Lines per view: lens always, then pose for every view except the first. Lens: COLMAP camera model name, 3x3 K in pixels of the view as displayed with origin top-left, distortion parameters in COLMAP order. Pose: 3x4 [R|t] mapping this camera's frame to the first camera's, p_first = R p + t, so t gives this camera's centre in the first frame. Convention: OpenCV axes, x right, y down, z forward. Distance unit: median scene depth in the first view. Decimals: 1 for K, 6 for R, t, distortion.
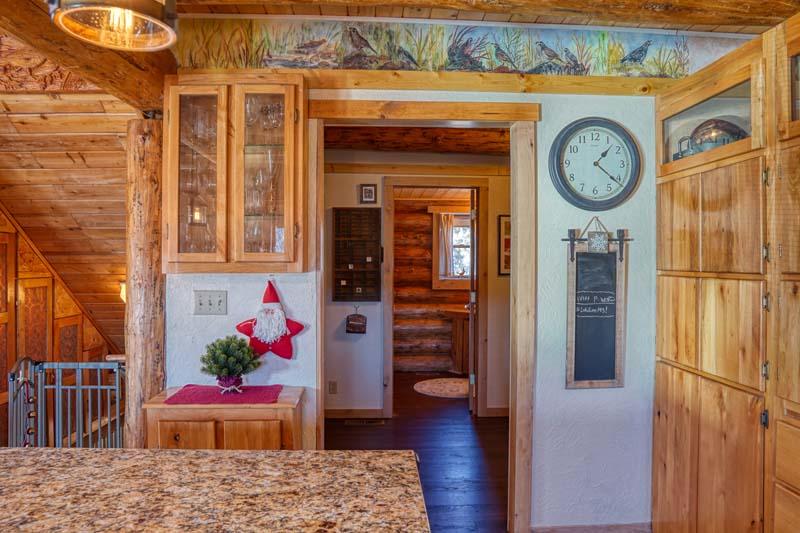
lens RADIAL K [[562.2, 0, 397.7], [0, 562.2, 264.0], [0, 0, 1]] dist [-0.103780, 0.061339]
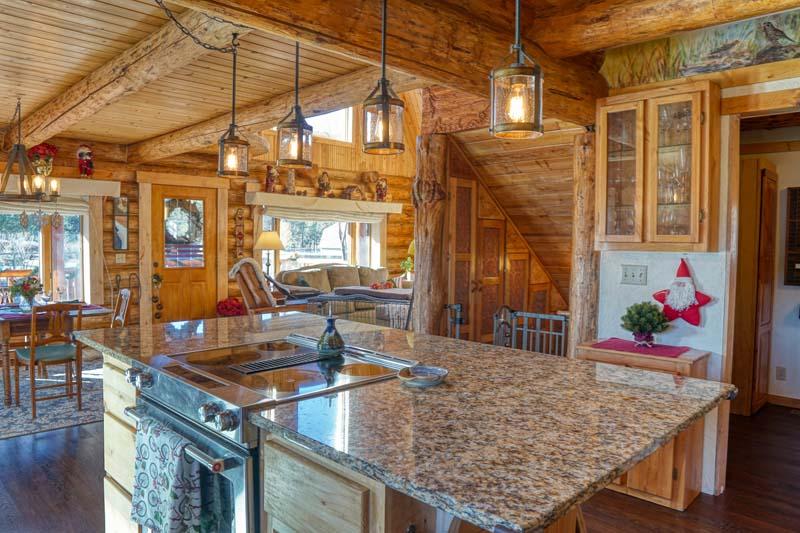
lens RADIAL K [[562.2, 0, 400.1], [0, 562.2, 265.3], [0, 0, 1]] dist [-0.103780, 0.061339]
pose [[0.682903, 0.037562, -0.729543, 0.146004], [-0.011589, 0.999109, 0.040592, 0.002684], [0.730417, -0.019266, 0.682729, -0.160058]]
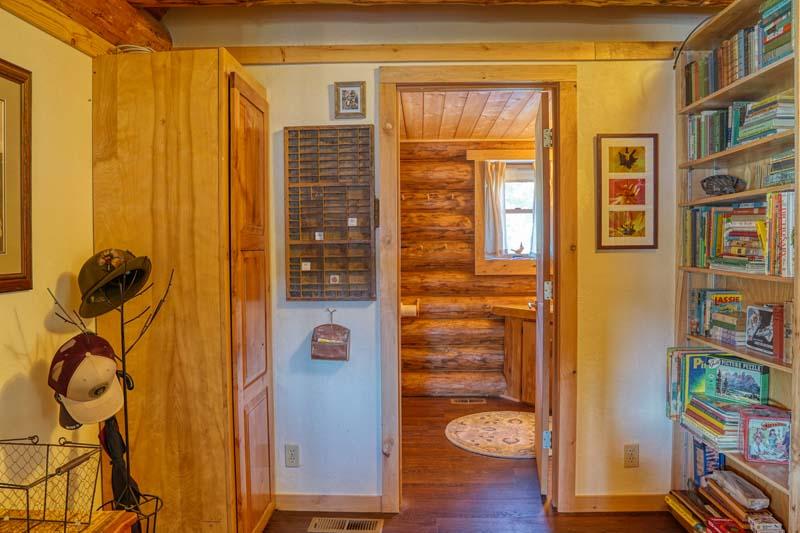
lens RADIAL K [[562.2, 0, 393.3], [0, 562.2, 266.5], [0, 0, 1]] dist [-0.103780, 0.061339]
pose [[0.996068, -0.010864, -0.087925, 0.044962], [0.013830, 0.999353, 0.033203, 0.021781], [0.087508, -0.034288, 0.995574, 0.614904]]
